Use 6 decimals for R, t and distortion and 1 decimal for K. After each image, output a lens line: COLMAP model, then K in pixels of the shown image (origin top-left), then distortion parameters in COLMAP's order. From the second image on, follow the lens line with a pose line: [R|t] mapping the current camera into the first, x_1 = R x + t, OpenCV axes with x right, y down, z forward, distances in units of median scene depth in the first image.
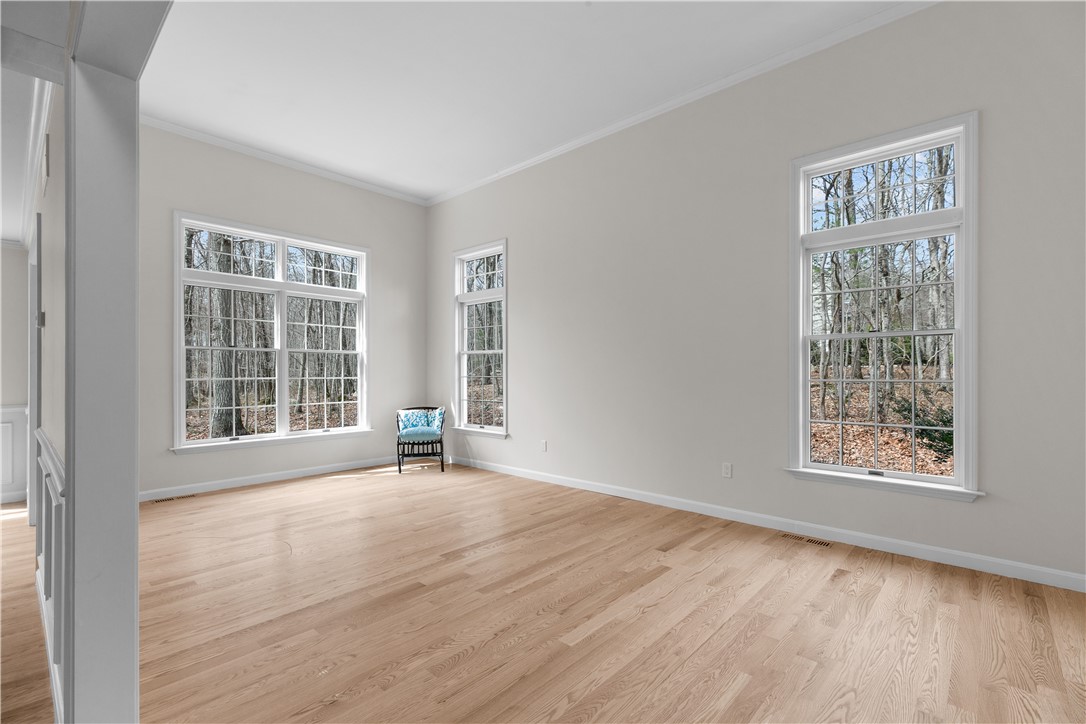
lens RADIAL K [[492.0, 0, 554.5], [0, 492.0, 365.8], [0, 0, 1]] dist [-0.000428, -0.000279]
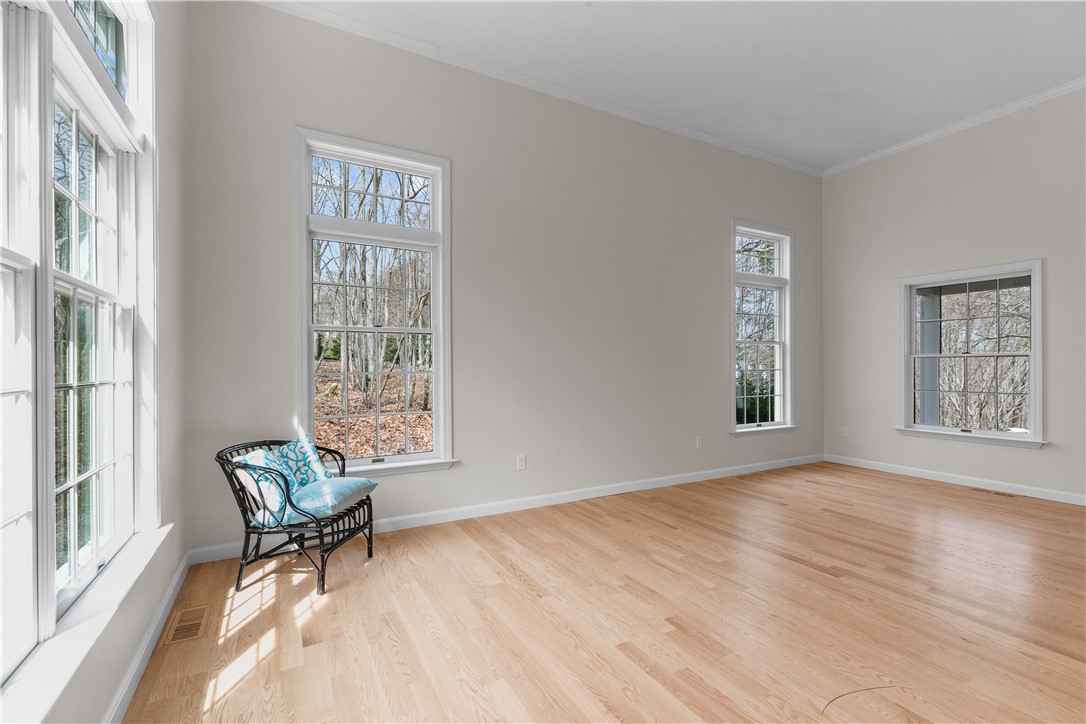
lens RADIAL K [[496.2, 0, 574.9], [0, 496.2, 363.6], [0, 0, 1]] dist [0.021577, -0.000038]
pose [[0.303157, -0.000832, 0.952940, -0.877196], [-0.011411, 0.999925, 0.004503, 0.013395], [-0.952872, -0.012239, 0.303125, 0.863607]]
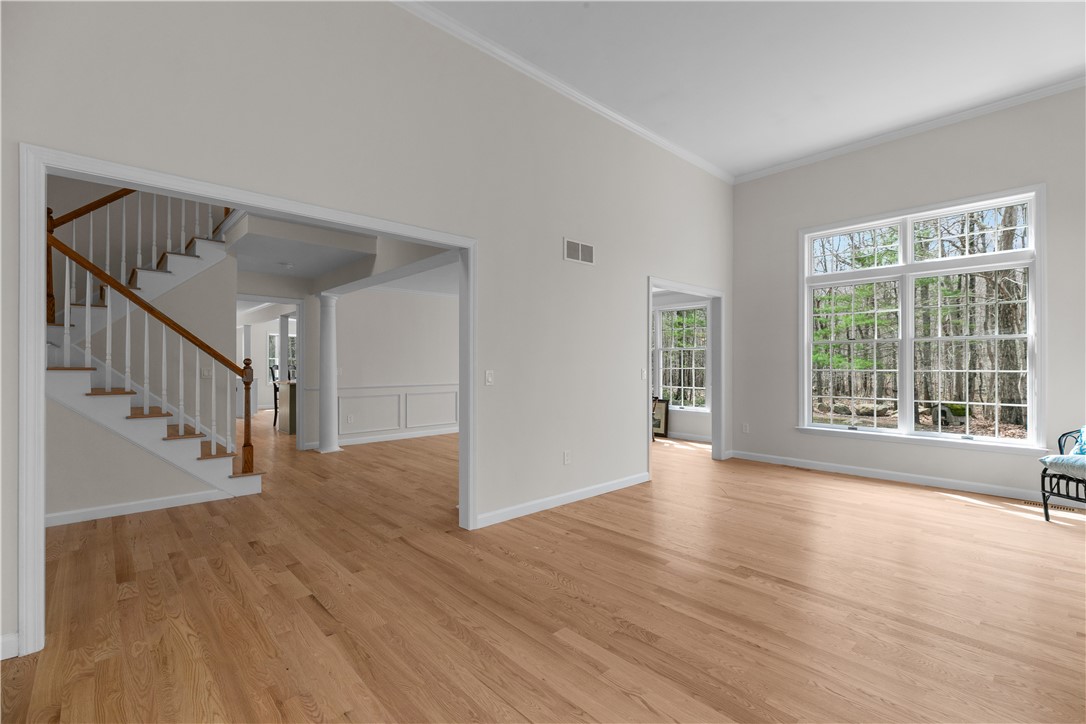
lens RADIAL K [[492.0, 0, 554.5], [0, 492.0, 365.8], [0, 0, 1]] dist [-0.000428, -0.000279]
pose [[-0.097335, 0.002837, -0.995248, 0.521095], [0.014127, 0.999899, 0.001468, 0.006114], [0.995151, -0.013917, -0.097365, 0.551500]]
